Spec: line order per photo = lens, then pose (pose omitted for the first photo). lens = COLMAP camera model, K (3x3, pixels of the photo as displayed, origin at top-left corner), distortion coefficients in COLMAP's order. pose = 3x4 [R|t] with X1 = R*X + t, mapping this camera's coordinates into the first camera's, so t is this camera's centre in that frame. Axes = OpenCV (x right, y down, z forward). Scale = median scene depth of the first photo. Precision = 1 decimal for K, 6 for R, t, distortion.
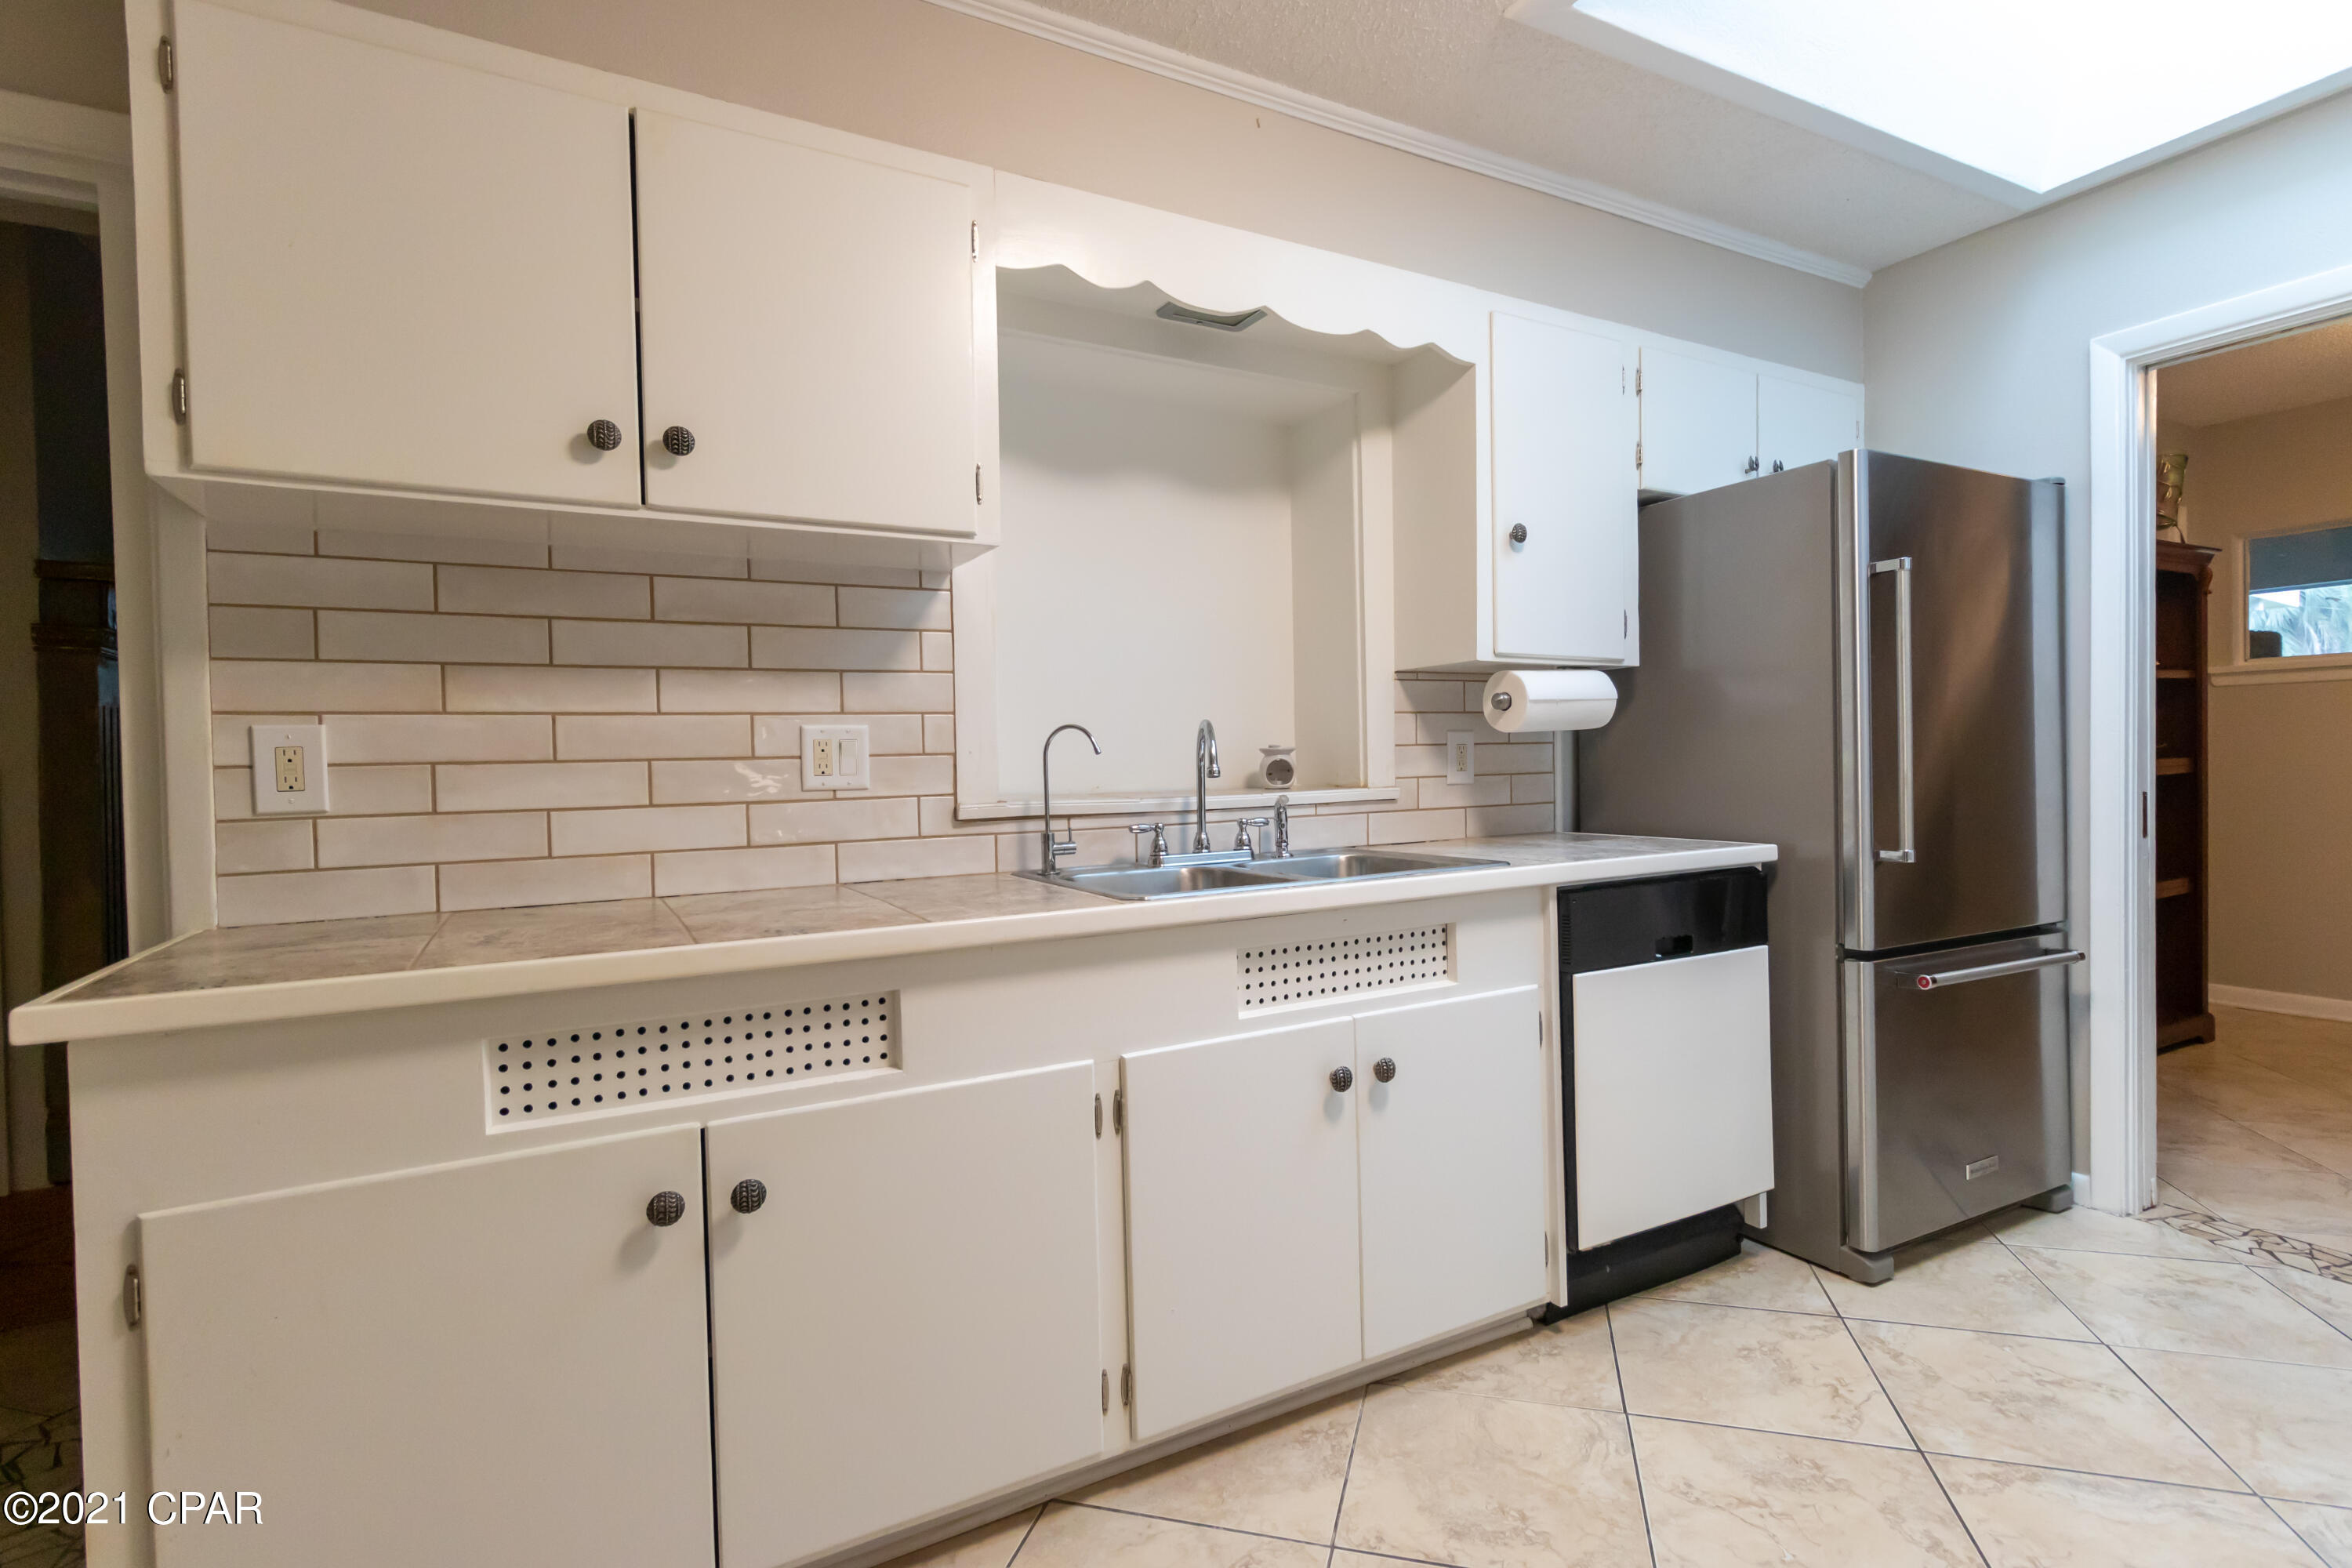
lens RADIAL K [[1124.2, 0, 1169.6], [0, 1124.2, 785.6], [0, 0, 1]] dist [0.000937, -0.000301]
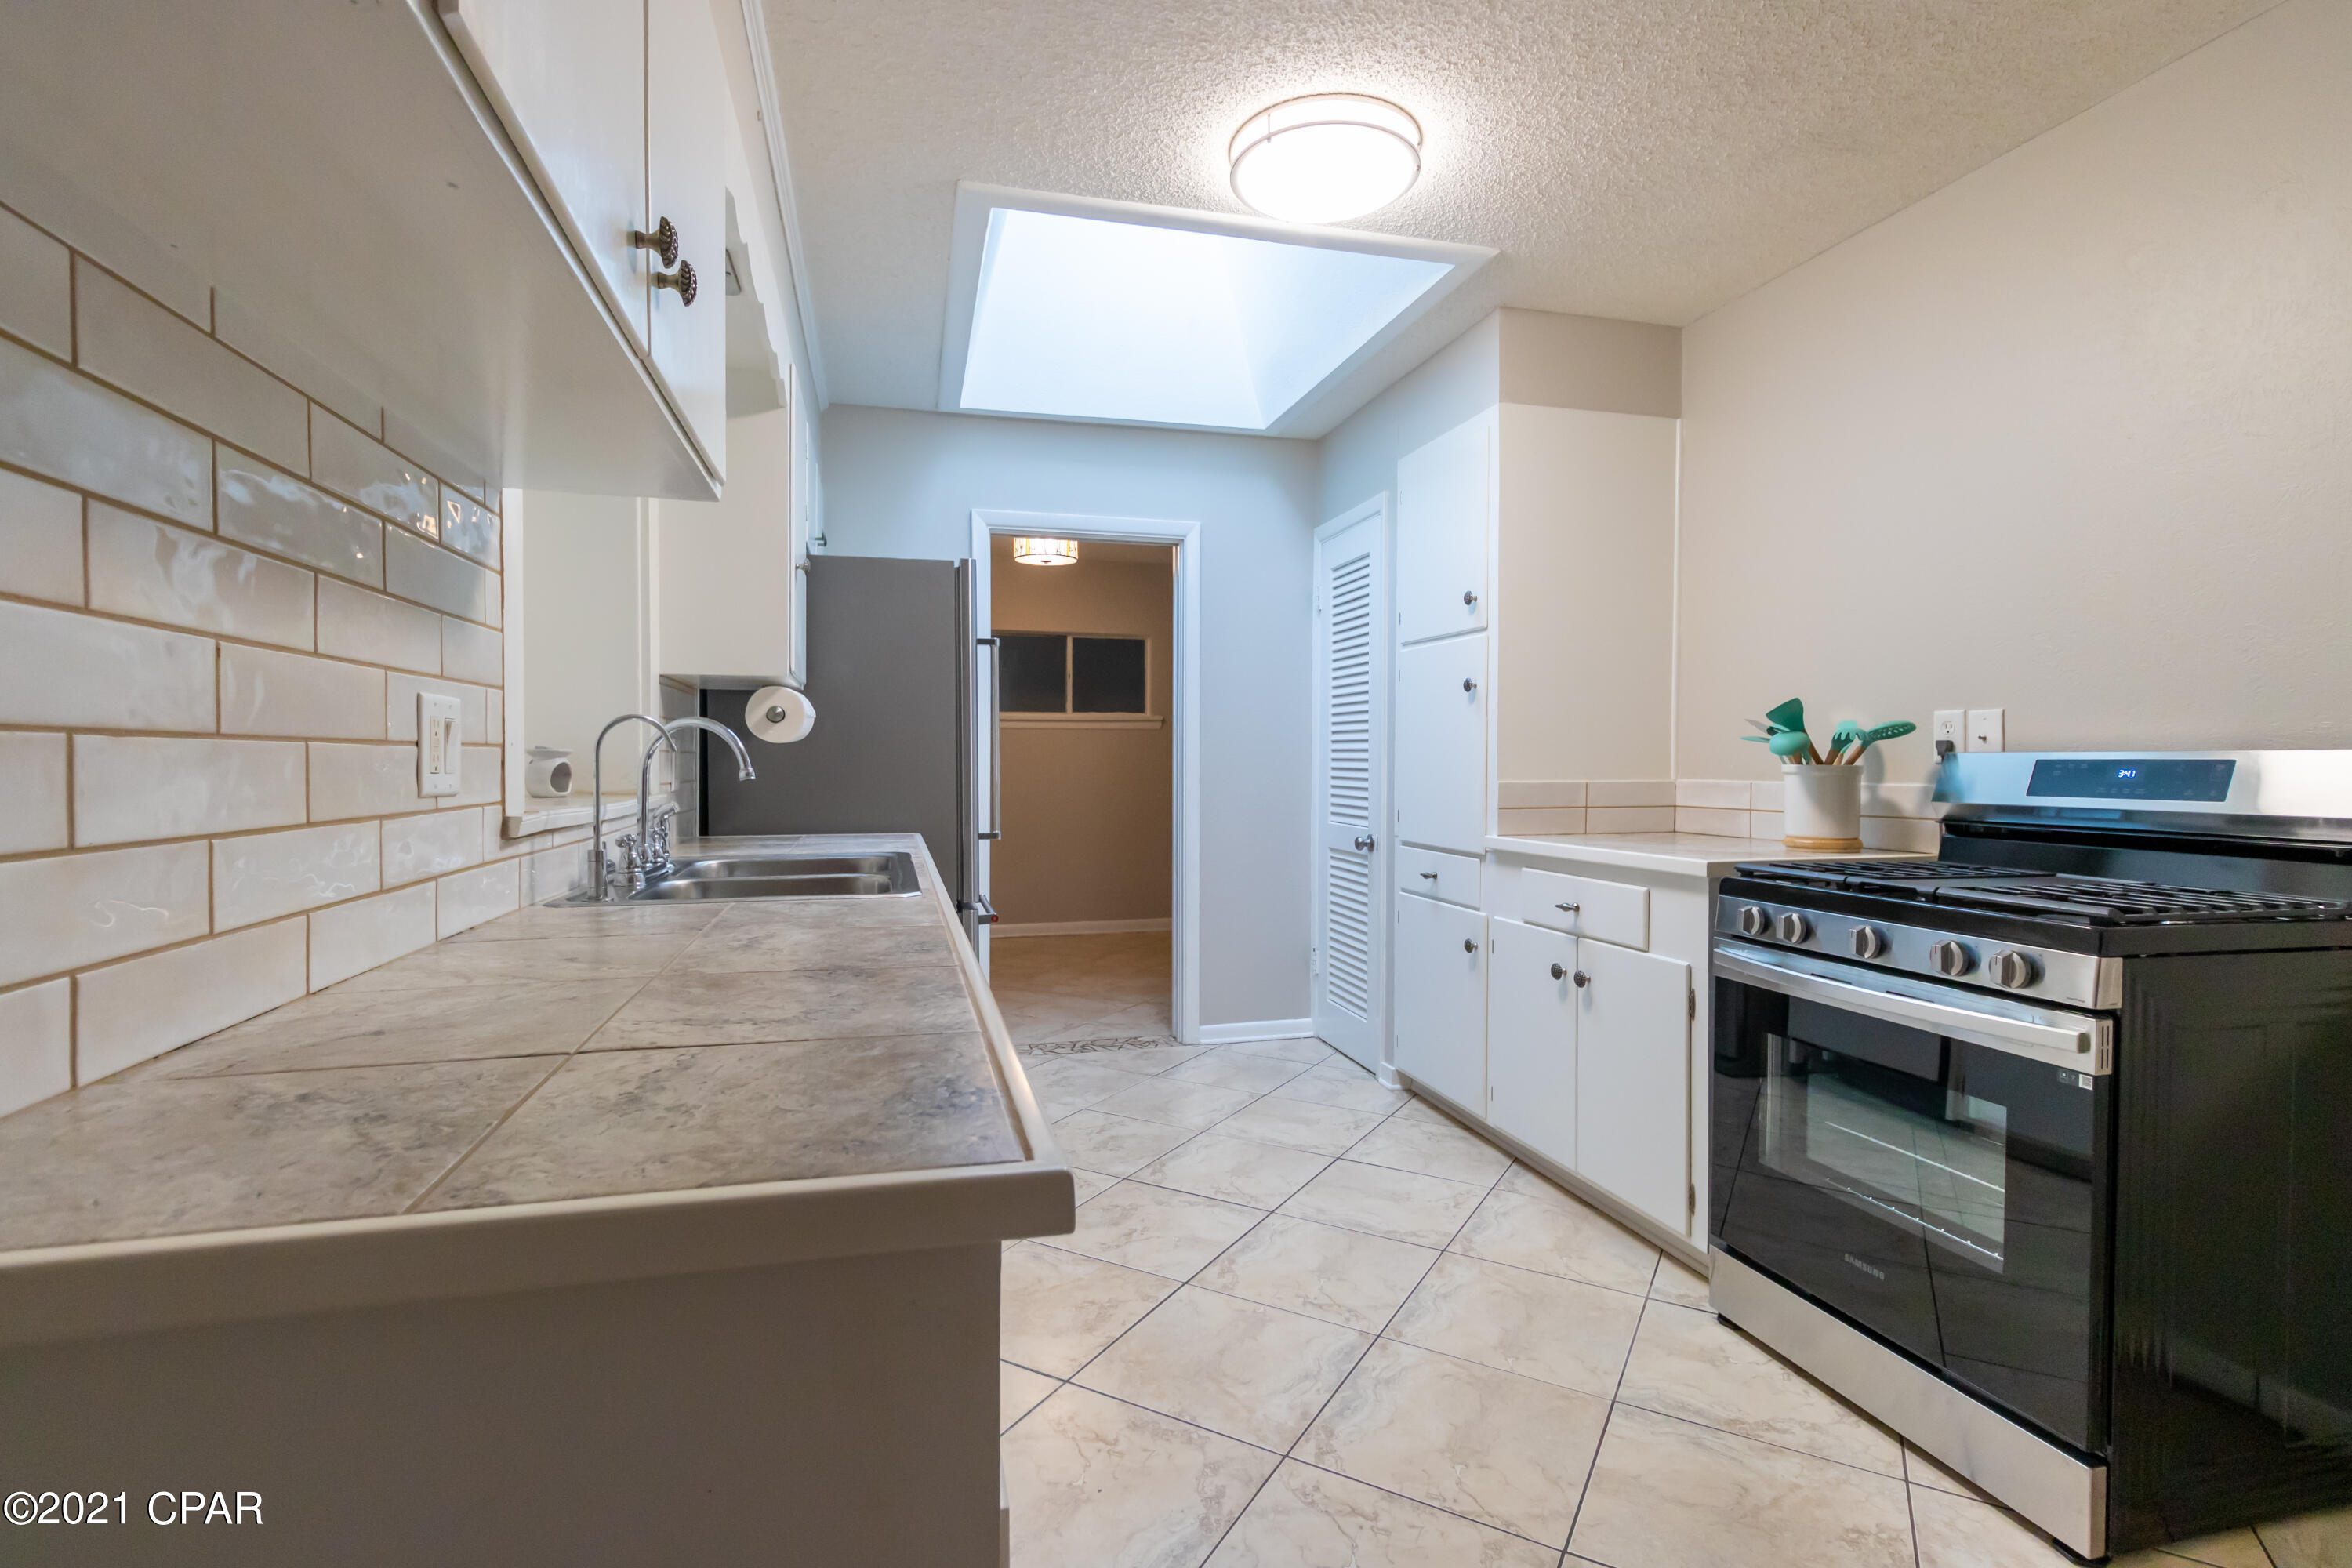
lens RADIAL K [[1124.2, 0, 1187.1], [0, 1124.2, 780.9], [0, 0, 1]] dist [0.000937, -0.000301]
pose [[0.232914, 0.004455, 0.972487, -0.842761], [0.017378, 0.999811, -0.008742, 0.008678], [-0.972342, 0.018936, 0.232792, 0.443161]]
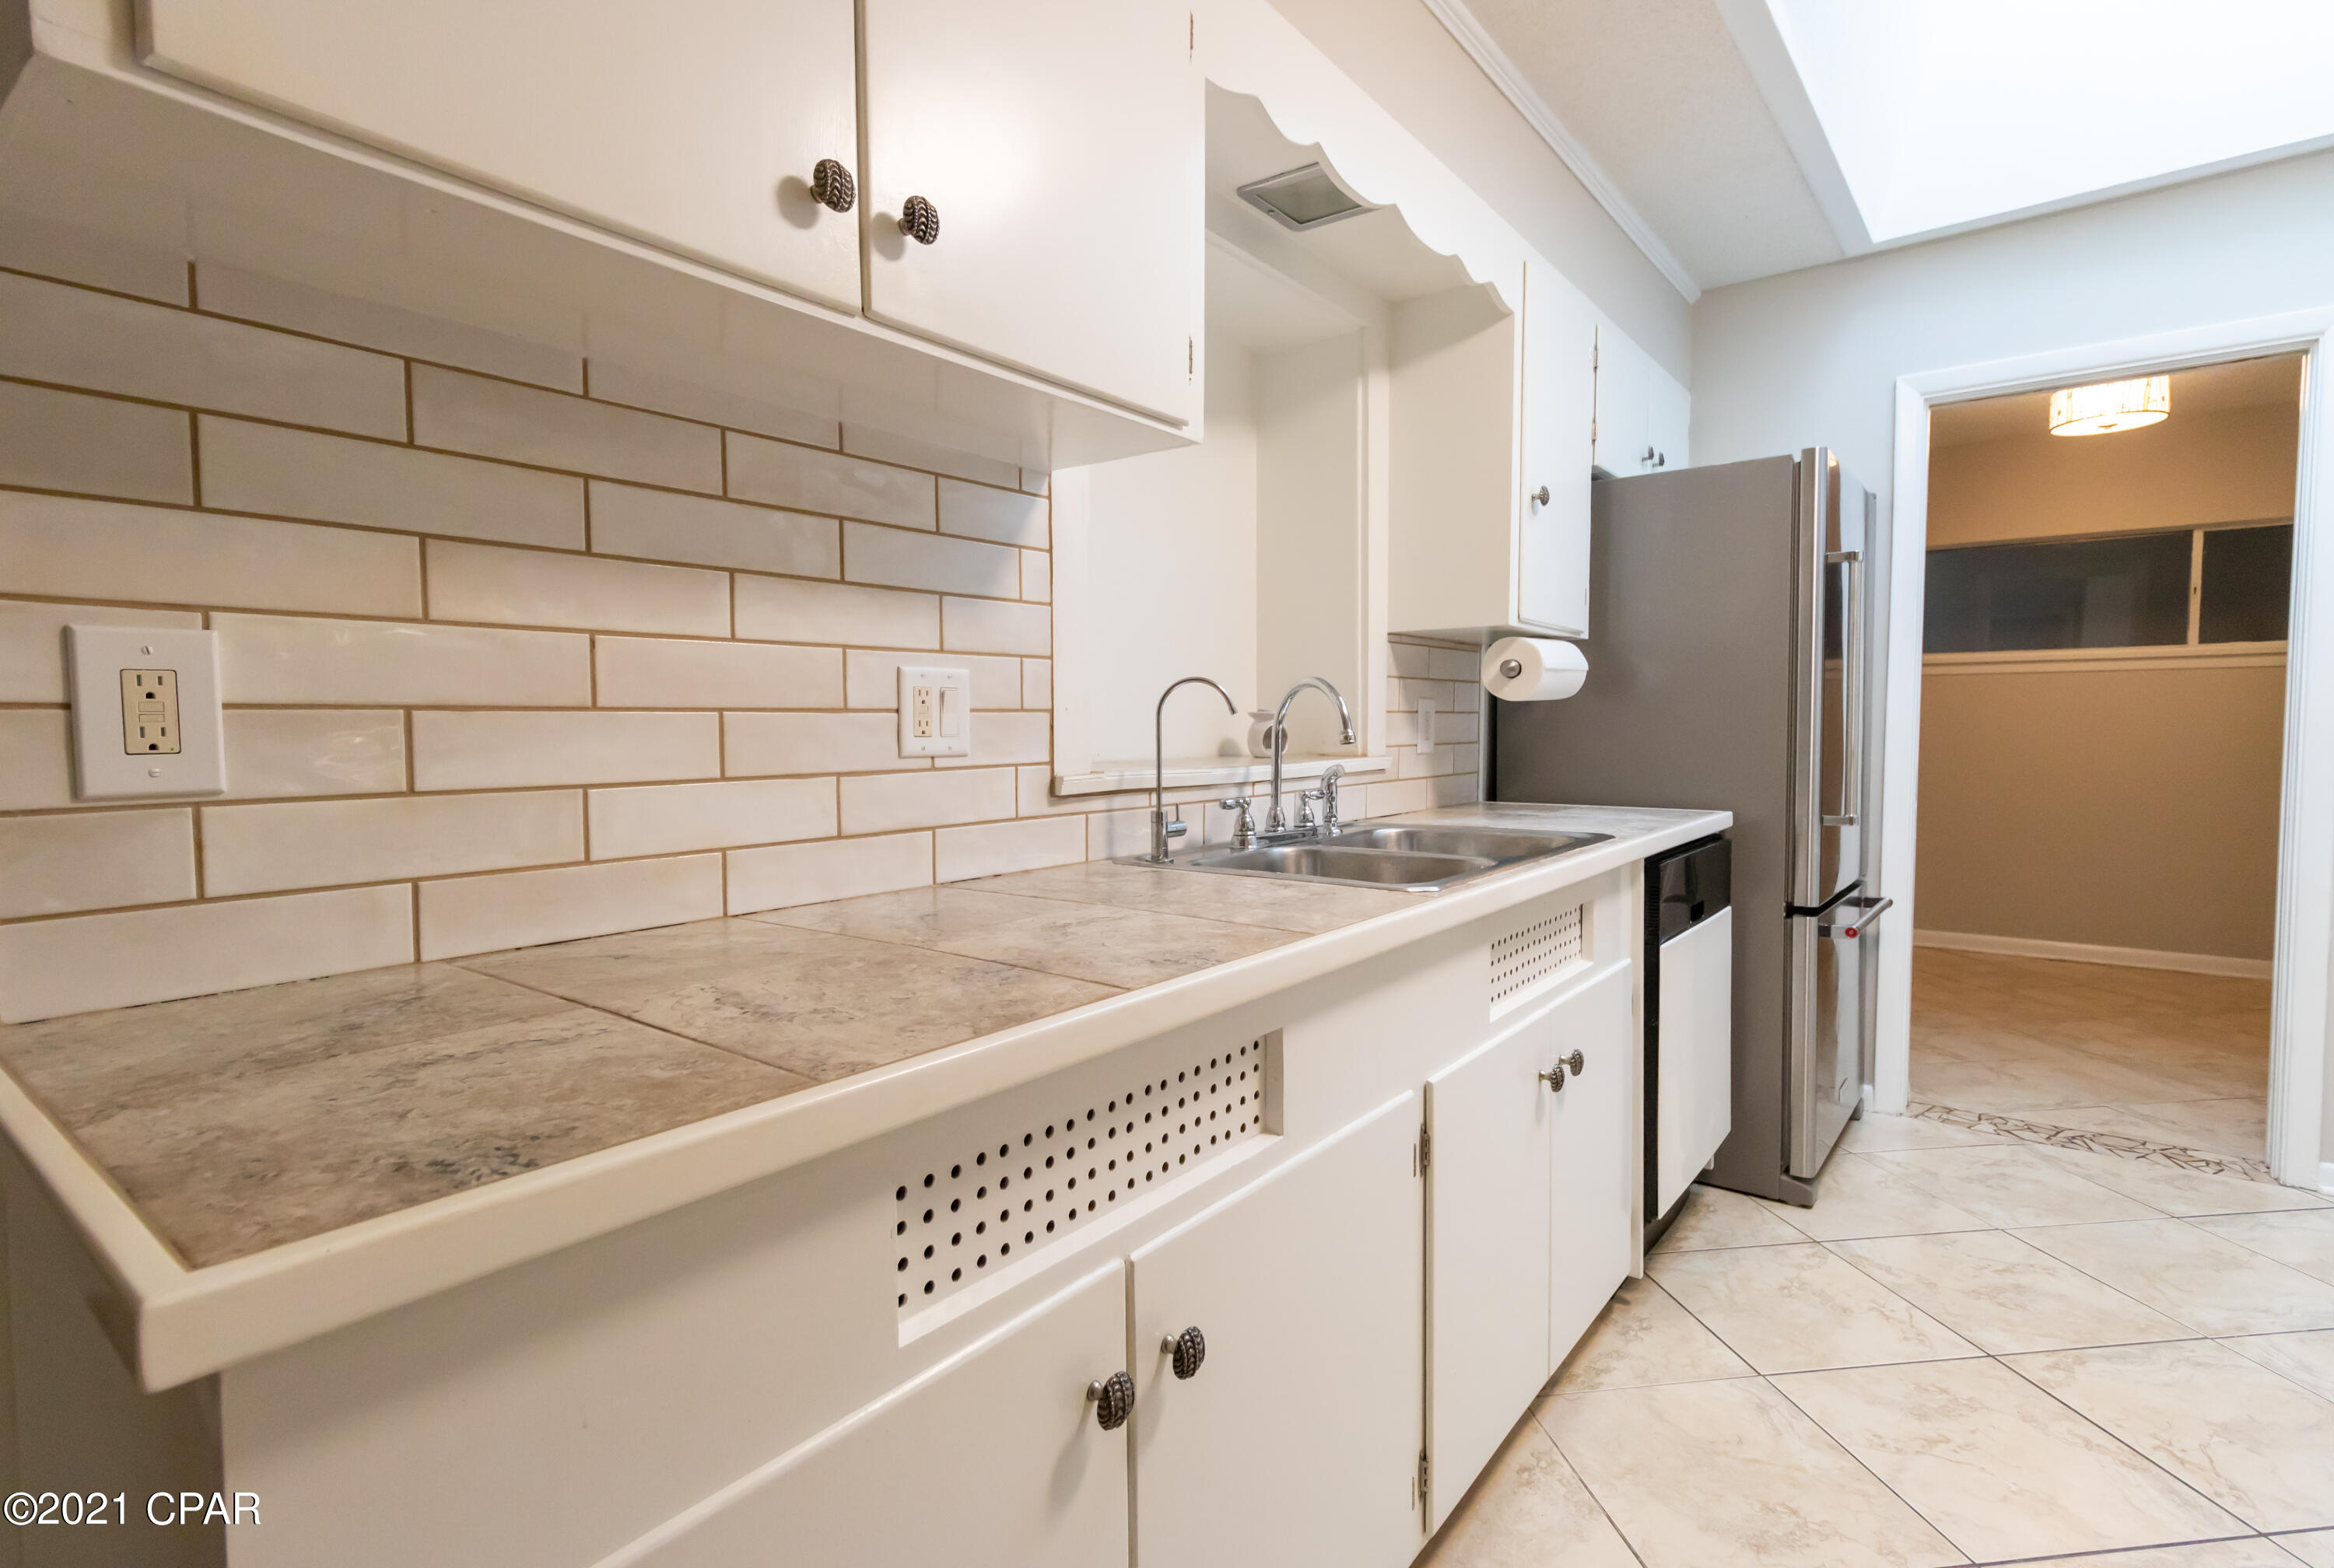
lens RADIAL K [[1134.9, 0, 1156.3], [0, 1134.9, 781.7], [0, 0, 1]] dist [0.001683, 0.001572]
pose [[0.917966, -0.004450, 0.396635, -0.468039], [-0.004930, 0.999732, 0.022626, 0.003025], [-0.396629, -0.022725, 0.917698, 0.271624]]
